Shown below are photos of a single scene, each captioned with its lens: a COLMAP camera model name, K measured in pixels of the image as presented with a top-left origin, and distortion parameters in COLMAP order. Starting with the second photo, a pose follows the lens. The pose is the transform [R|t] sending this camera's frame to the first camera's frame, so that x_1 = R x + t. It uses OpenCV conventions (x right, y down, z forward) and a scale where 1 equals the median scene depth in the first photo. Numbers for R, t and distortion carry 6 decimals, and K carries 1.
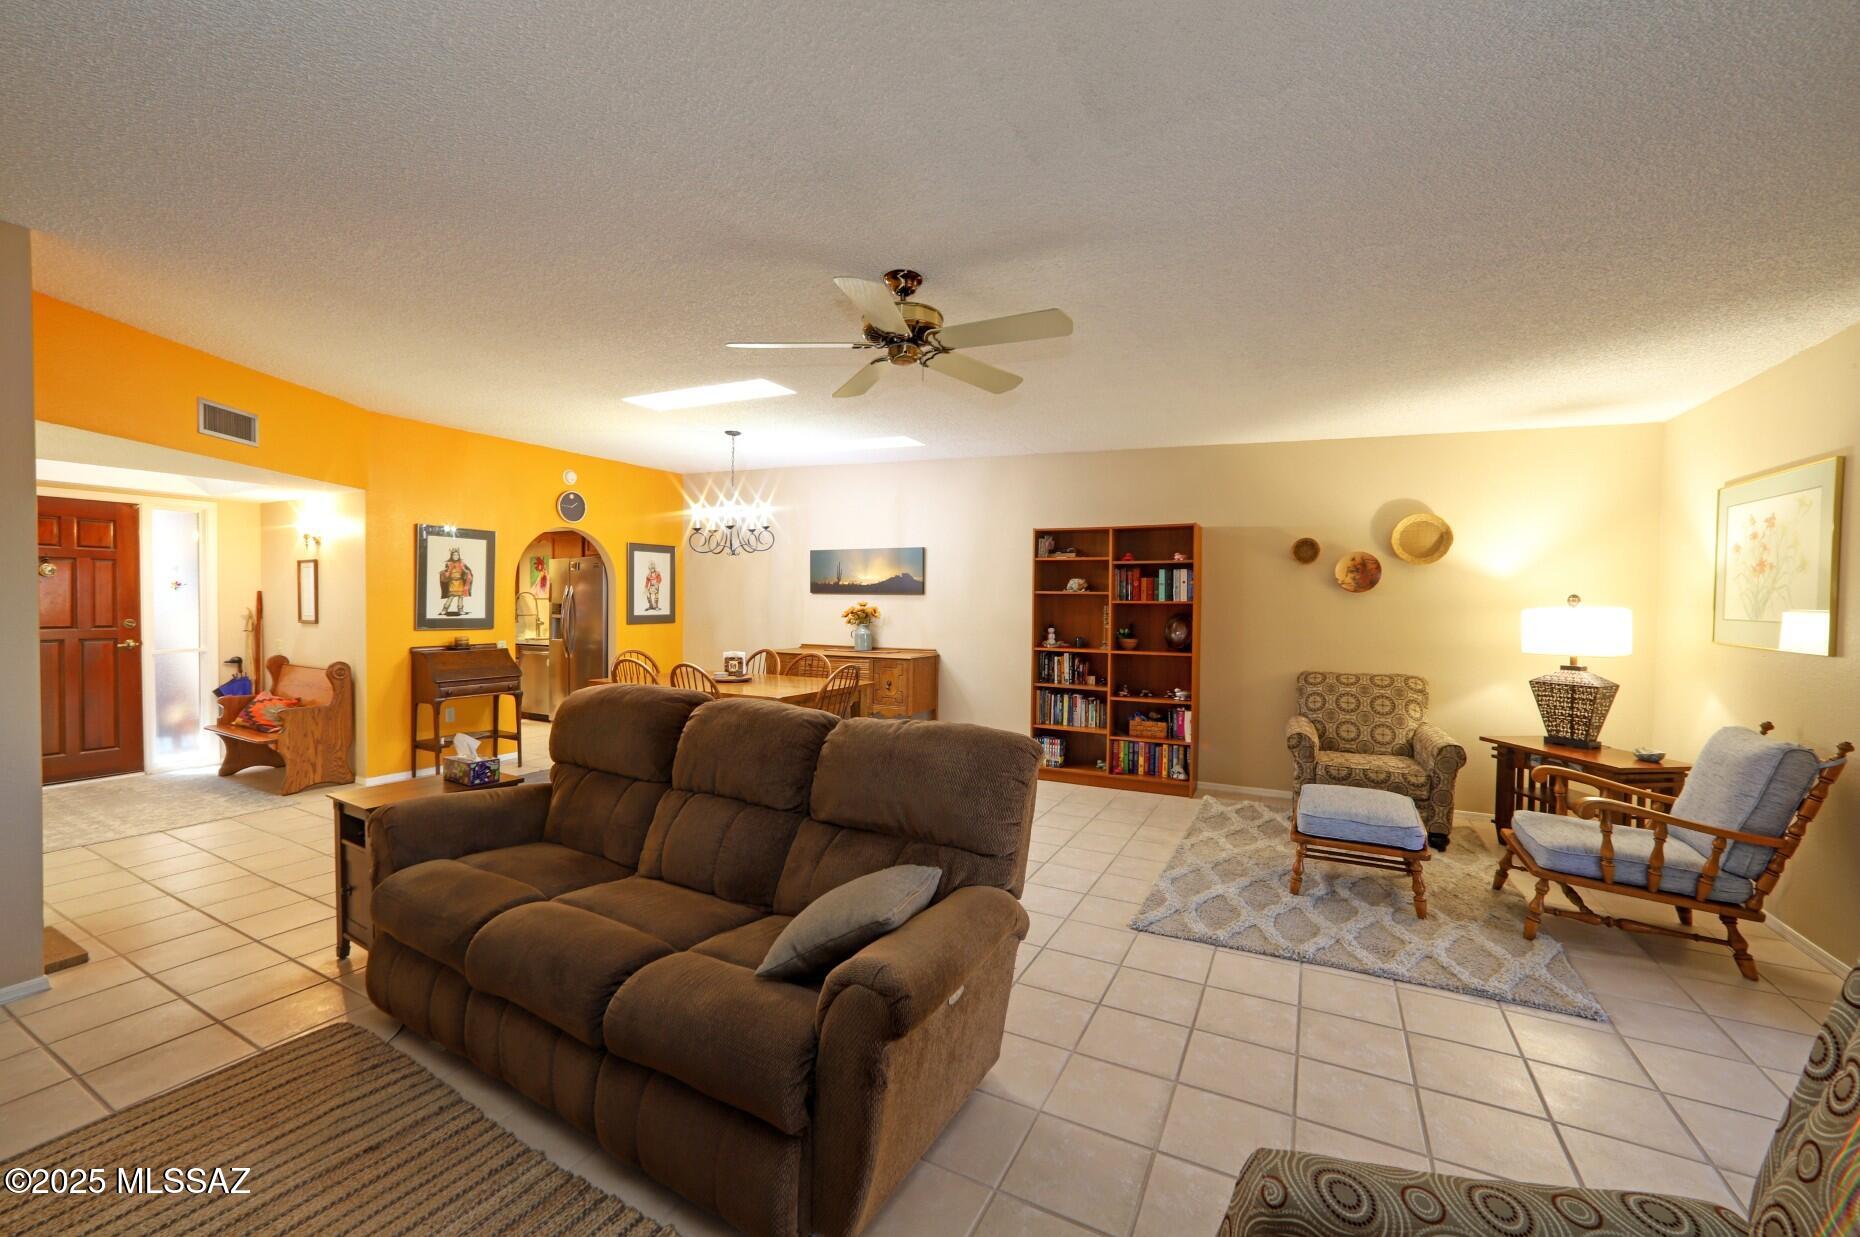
lens RADIAL K [[728.5, 0, 924.0], [0, 728.5, 613.3], [0, 0, 1]] dist [-0.001897, 0.000067]
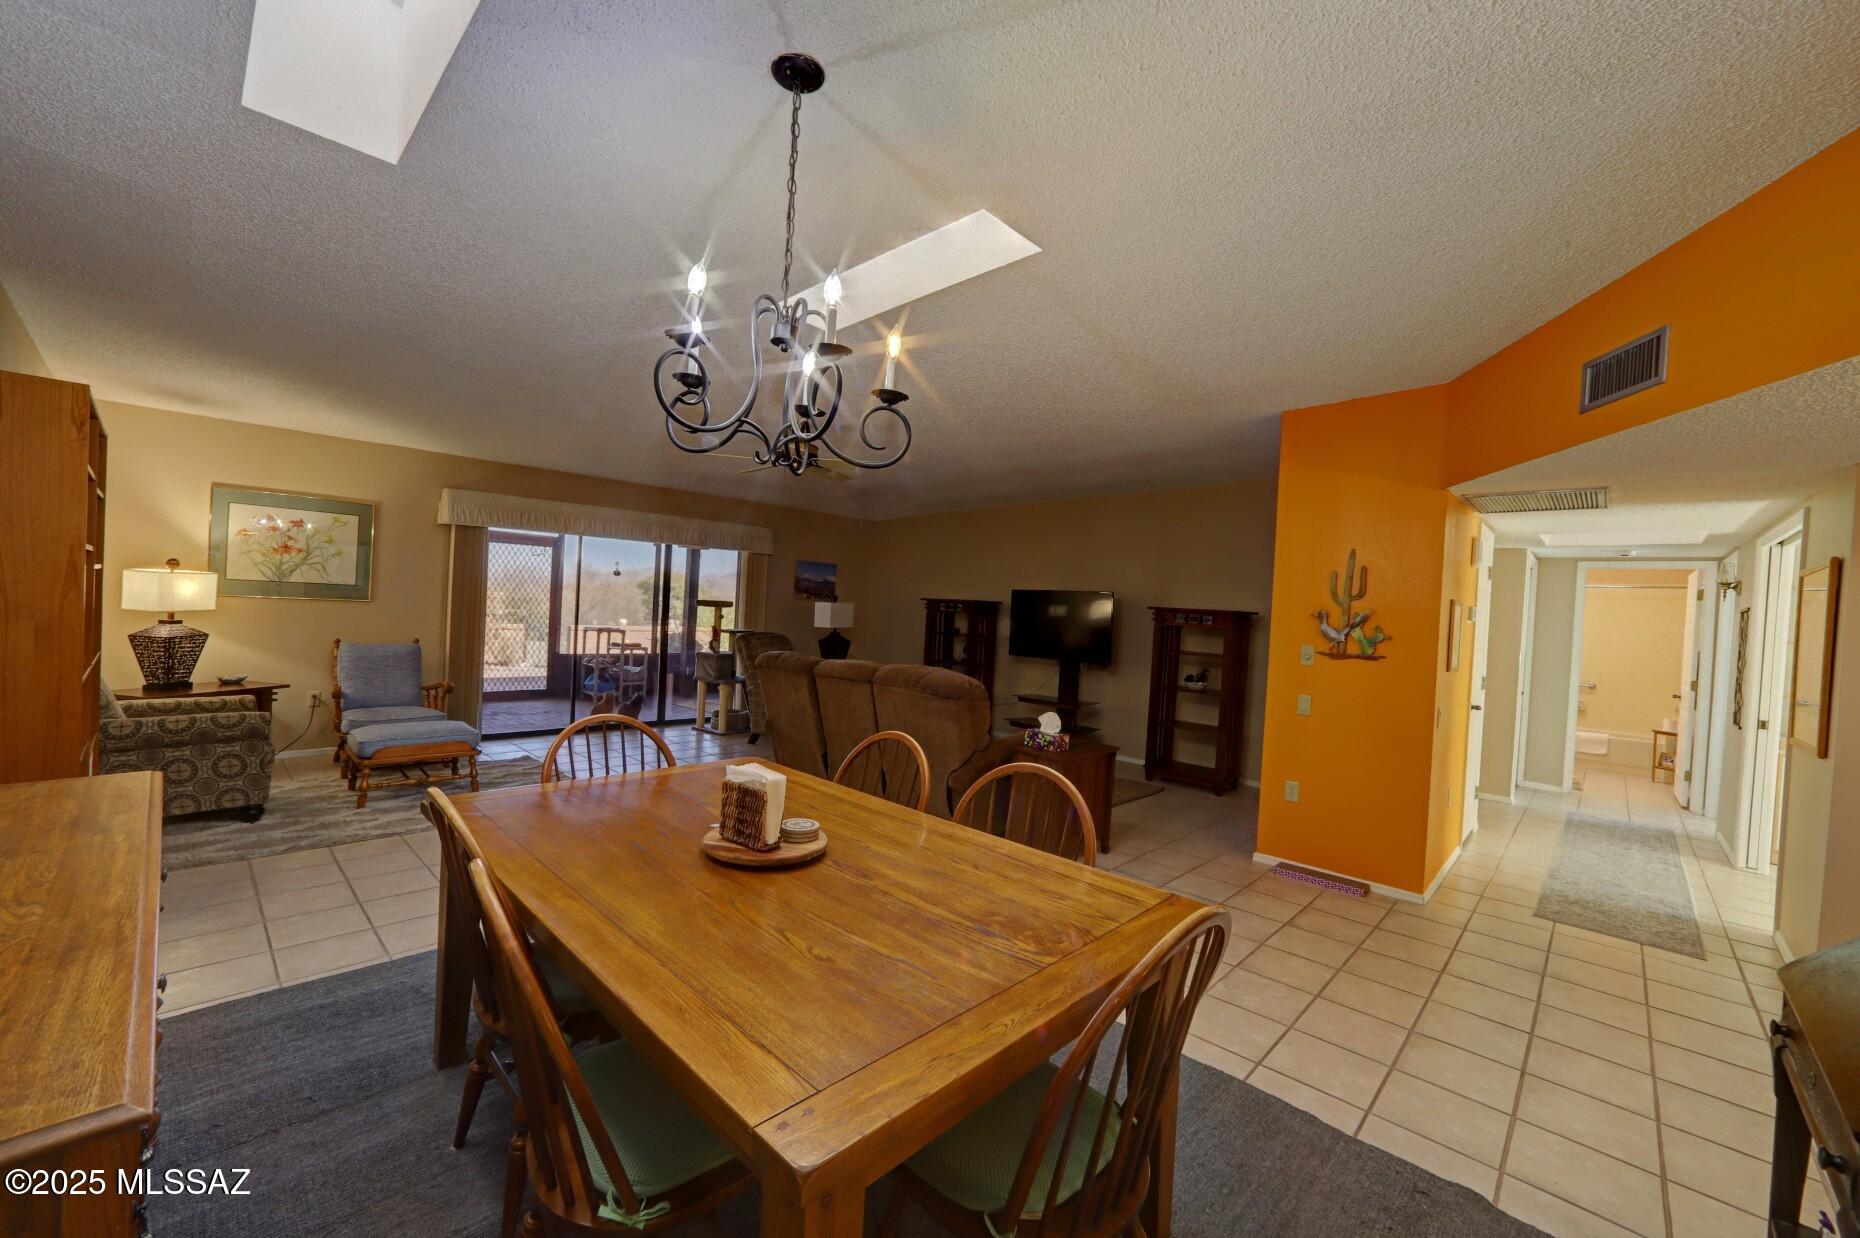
lens RADIAL K [[728.5, 0, 924.0], [0, 728.5, 613.8], [0, 0, 1]] dist [-0.001897, 0.000067]
pose [[-0.963648, -0.062493, 0.259763, -0.388637], [-0.055405, 0.997867, 0.034527, -0.030149], [-0.261367, 0.018880, -0.965055, 1.234868]]
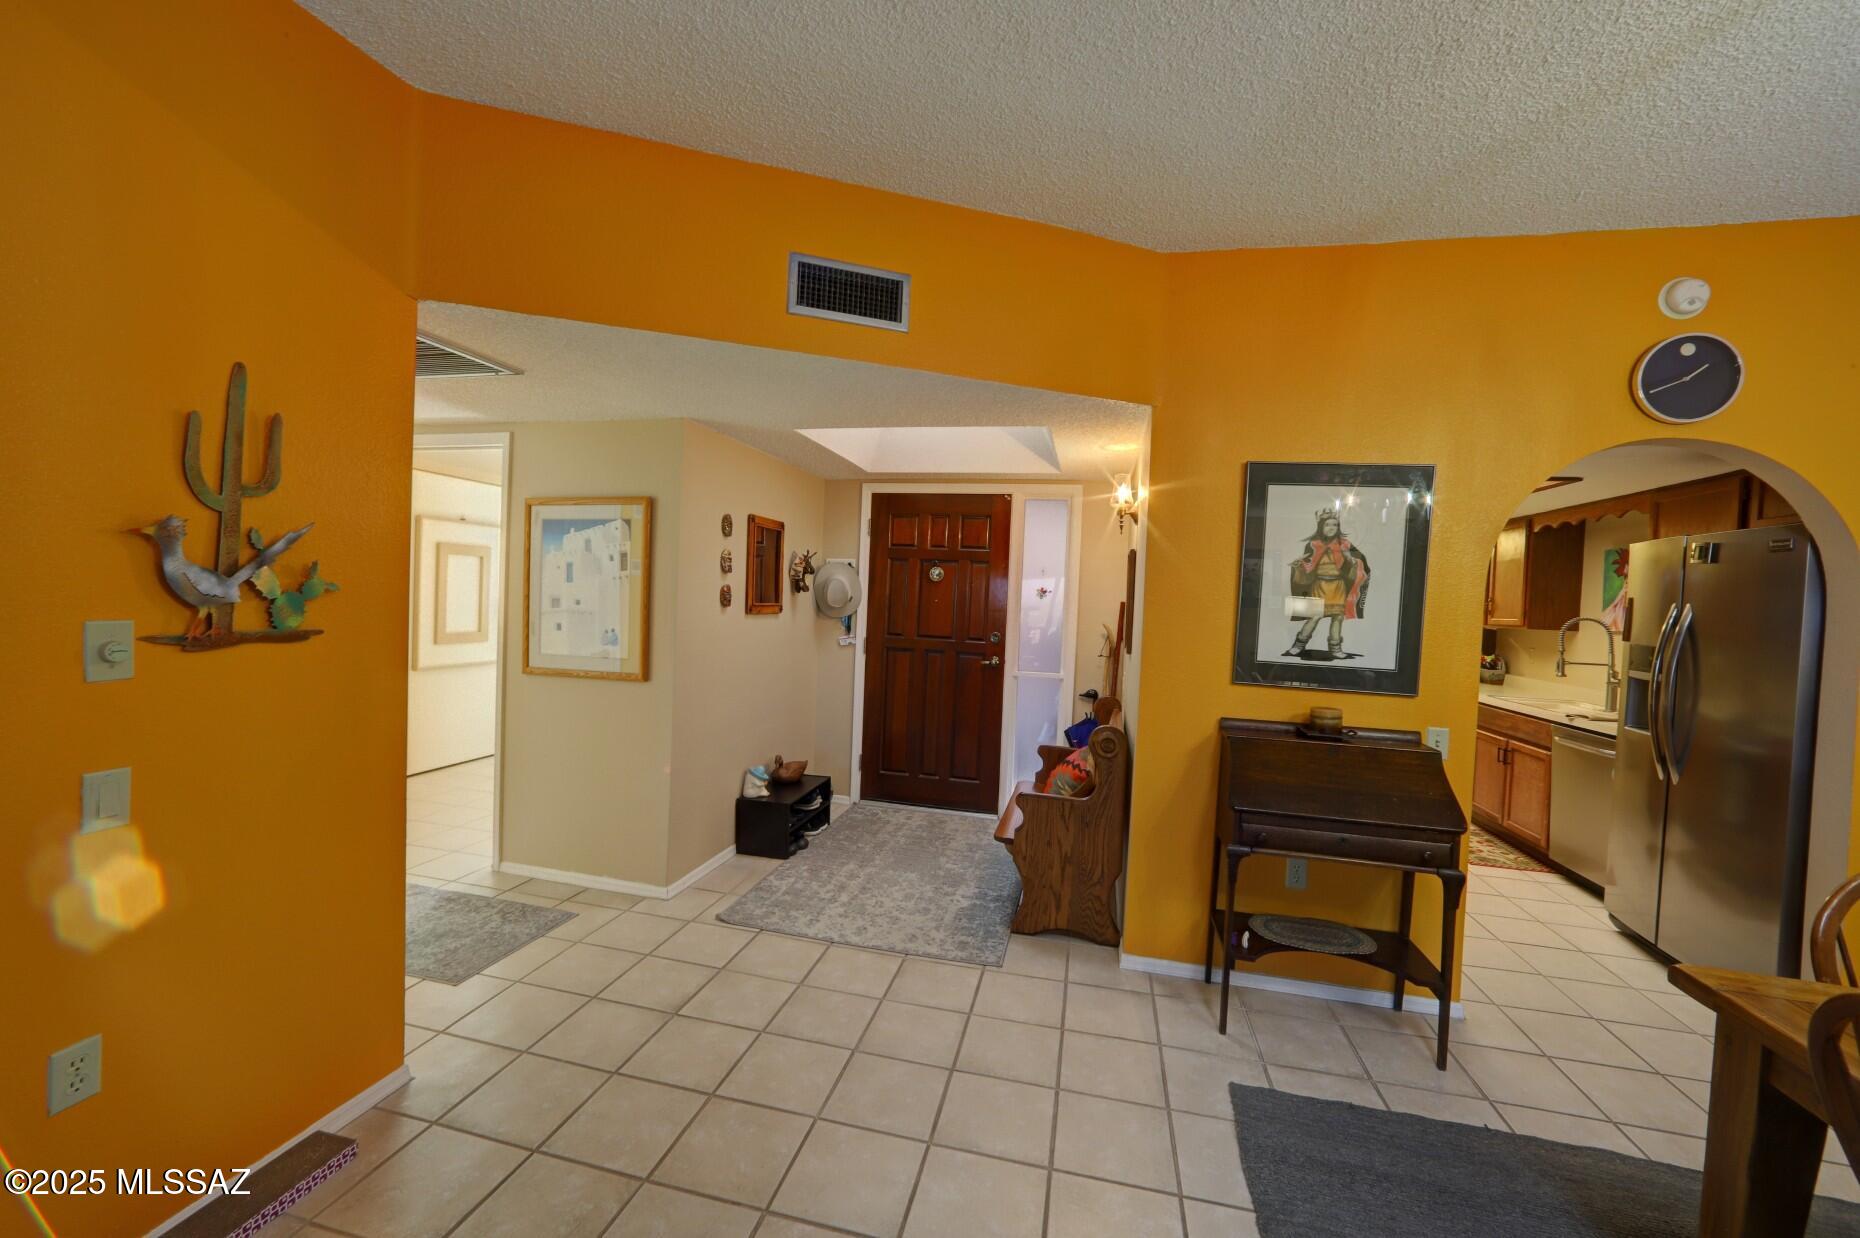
lens RADIAL K [[728.5, 0, 924.0], [0, 728.5, 613.8], [0, 0, 1]] dist [-0.001897, 0.000067]
pose [[0.252461, 0.024537, -0.967296, -0.276502], [-0.057667, 0.998283, 0.010272, -0.015674], [0.965887, 0.053188, 0.253443, 0.661495]]
